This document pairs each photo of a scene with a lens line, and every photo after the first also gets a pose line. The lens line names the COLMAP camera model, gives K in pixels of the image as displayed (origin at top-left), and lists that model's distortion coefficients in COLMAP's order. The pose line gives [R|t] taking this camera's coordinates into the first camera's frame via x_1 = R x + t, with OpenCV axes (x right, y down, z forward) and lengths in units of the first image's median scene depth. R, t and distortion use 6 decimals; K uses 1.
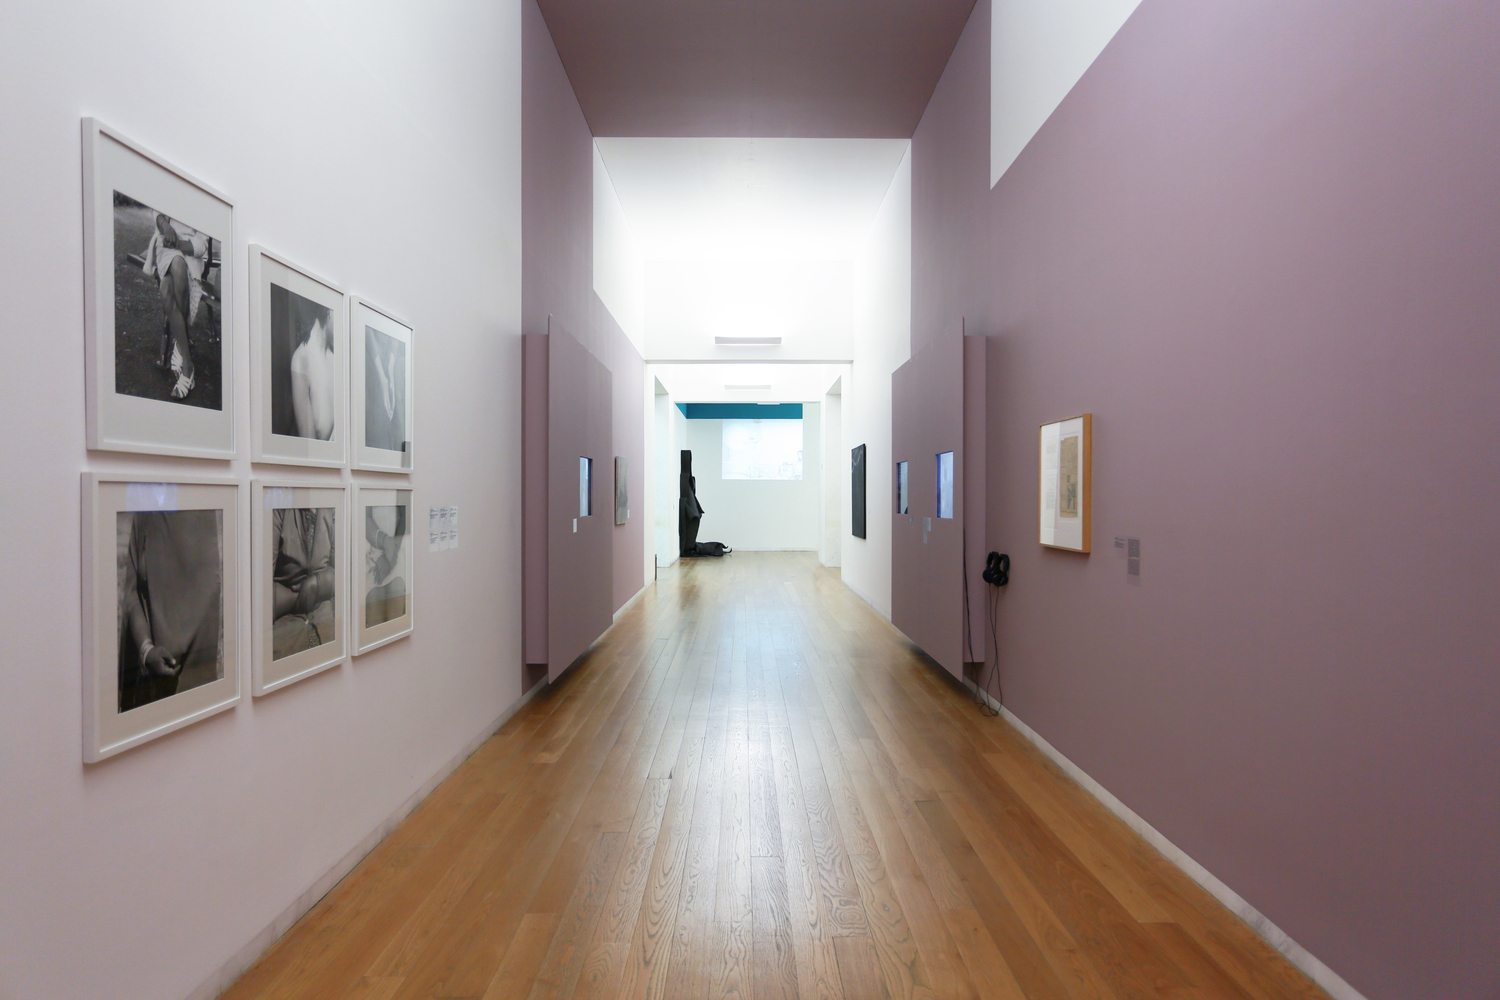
lens RADIAL K [[993.4, 0, 750.0], [0, 993.4, 500.0], [0, 0, 1]] dist [0.000054, -0.000011]
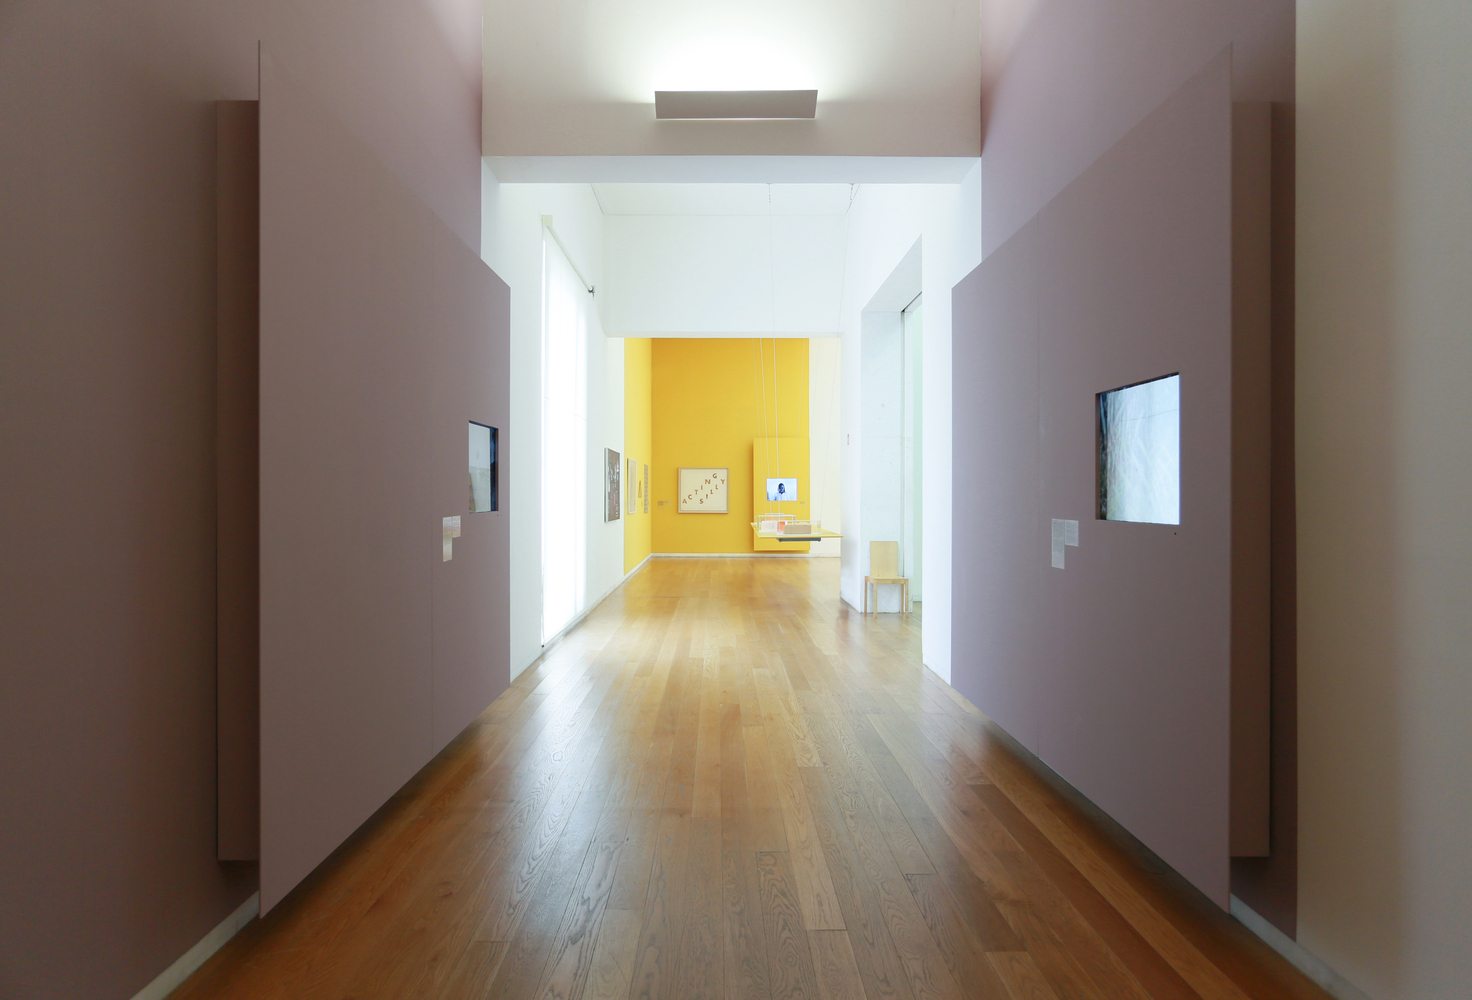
lens RADIAL K [[965.7, 0, 736.0], [0, 965.7, 500.0], [0, 0, 1]] dist [0.000220, 0.000016]
pose [[0.999969, -0.003840, 0.006852, 0.000007], [0.003769, 0.999940, 0.010307, 0.001525], [-0.006892, -0.010281, 0.999923, 0.424610]]
